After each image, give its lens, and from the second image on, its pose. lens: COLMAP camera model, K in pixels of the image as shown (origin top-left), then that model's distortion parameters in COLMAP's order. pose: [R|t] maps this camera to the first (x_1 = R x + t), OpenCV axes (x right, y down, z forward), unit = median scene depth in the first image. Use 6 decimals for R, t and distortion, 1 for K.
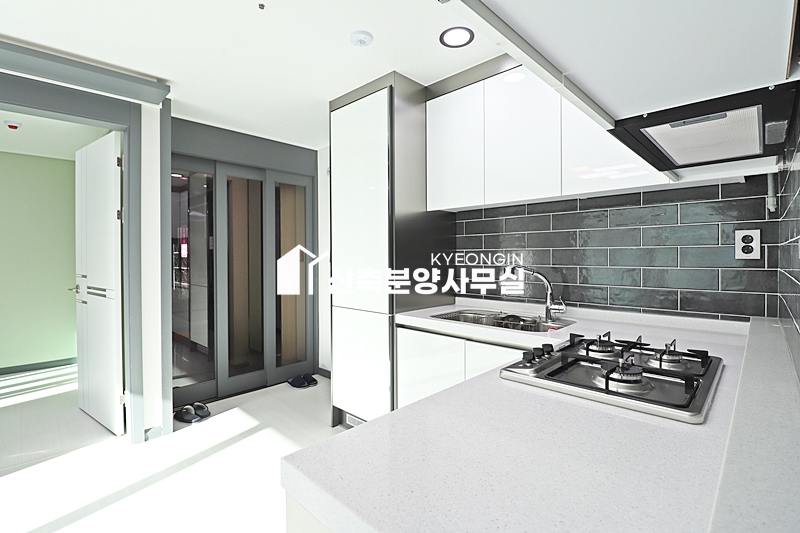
lens RADIAL K [[370.2, 0, 402.3], [0, 370.2, 263.0], [0, 0, 1]] dist [-0.007289, -0.008441]
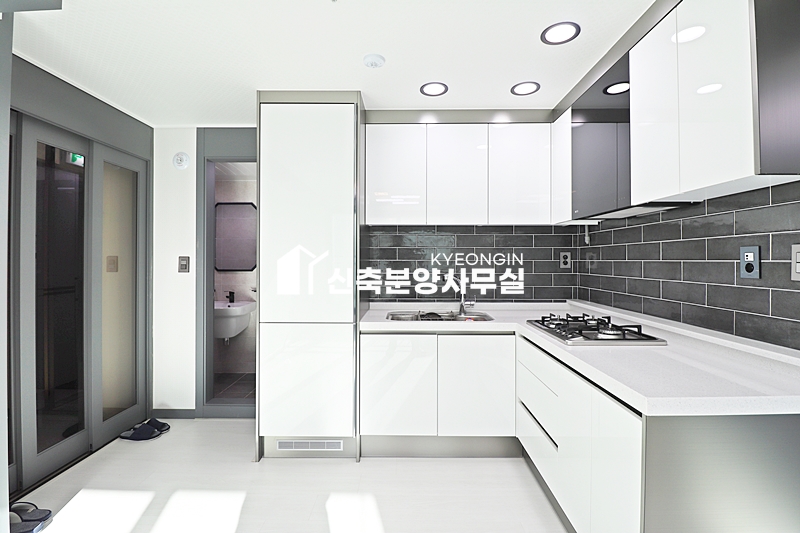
lens RADIAL K [[370.2, 0, 402.3], [0, 370.2, 258.6], [0, 0, 1]] dist [-0.007289, -0.008441]
pose [[0.731750, 0.007752, 0.681529, -0.641907], [0.006917, 0.999799, -0.018799, -0.020571], [-0.681538, 0.018470, 0.731550, 0.146483]]
